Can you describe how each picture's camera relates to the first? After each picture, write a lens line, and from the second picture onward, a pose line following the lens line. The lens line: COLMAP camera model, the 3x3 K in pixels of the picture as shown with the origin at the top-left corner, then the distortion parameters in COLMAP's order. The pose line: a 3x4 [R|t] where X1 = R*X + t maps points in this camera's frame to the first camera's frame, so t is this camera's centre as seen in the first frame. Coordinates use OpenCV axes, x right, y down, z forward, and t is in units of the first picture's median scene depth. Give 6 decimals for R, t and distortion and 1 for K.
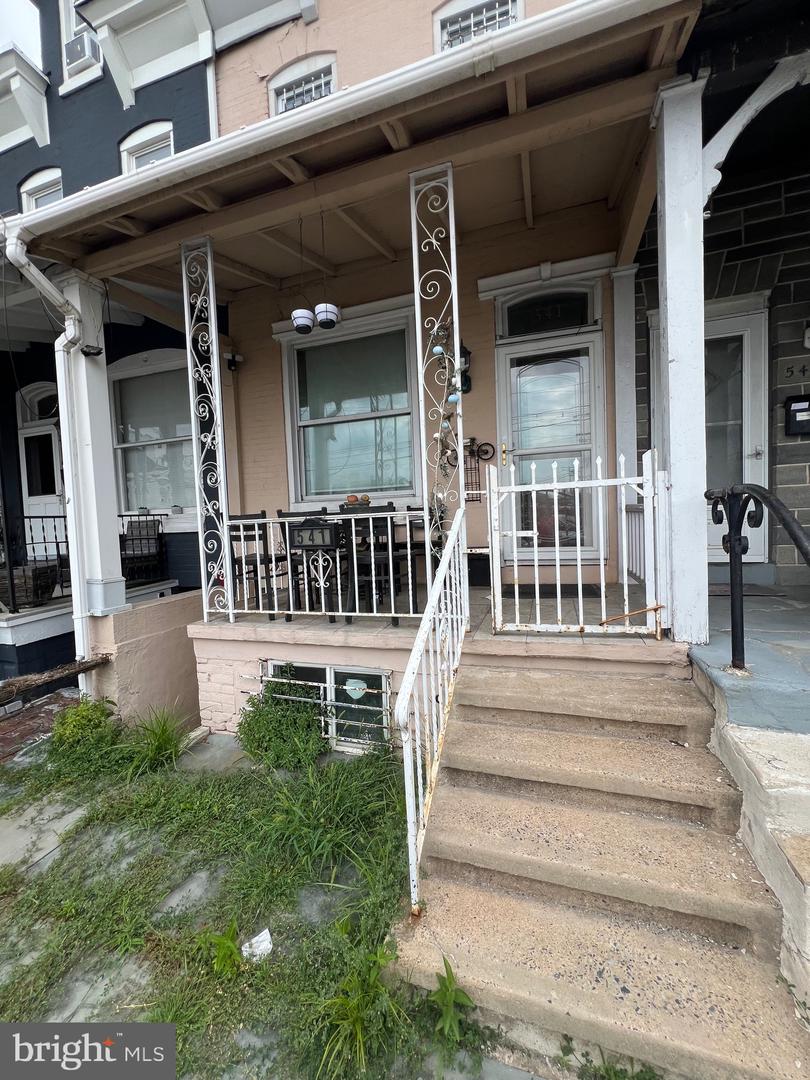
lens RADIAL K [[439.5, 0, 401.8], [0, 439.5, 534.9], [0, 0, 1]] dist [0.004003, 0.000431]
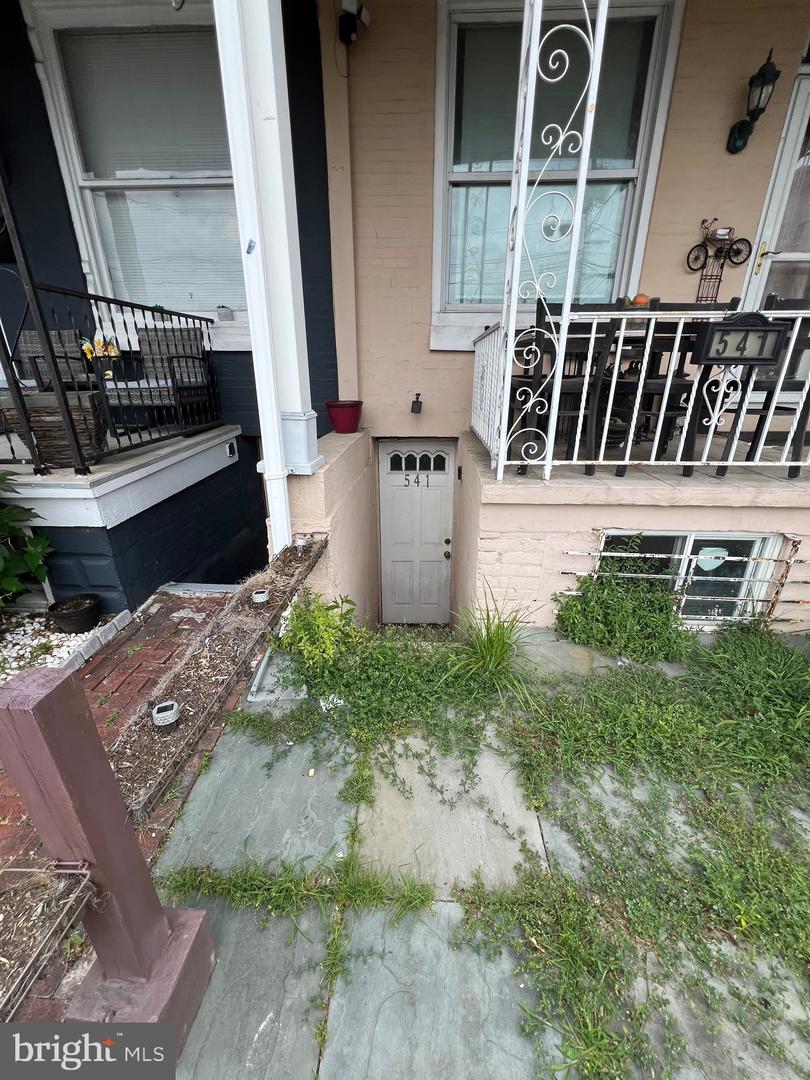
lens RADIAL K [[439.5, 0, 408.2], [0, 439.5, 536.6], [0, 0, 1]] dist [0.004003, 0.000431]
pose [[0.959818, -0.058142, 0.274534, -0.796244], [-0.030887, 0.950468, 0.309283, 0.080733], [-0.278919, -0.305335, 0.910481, 0.420093]]
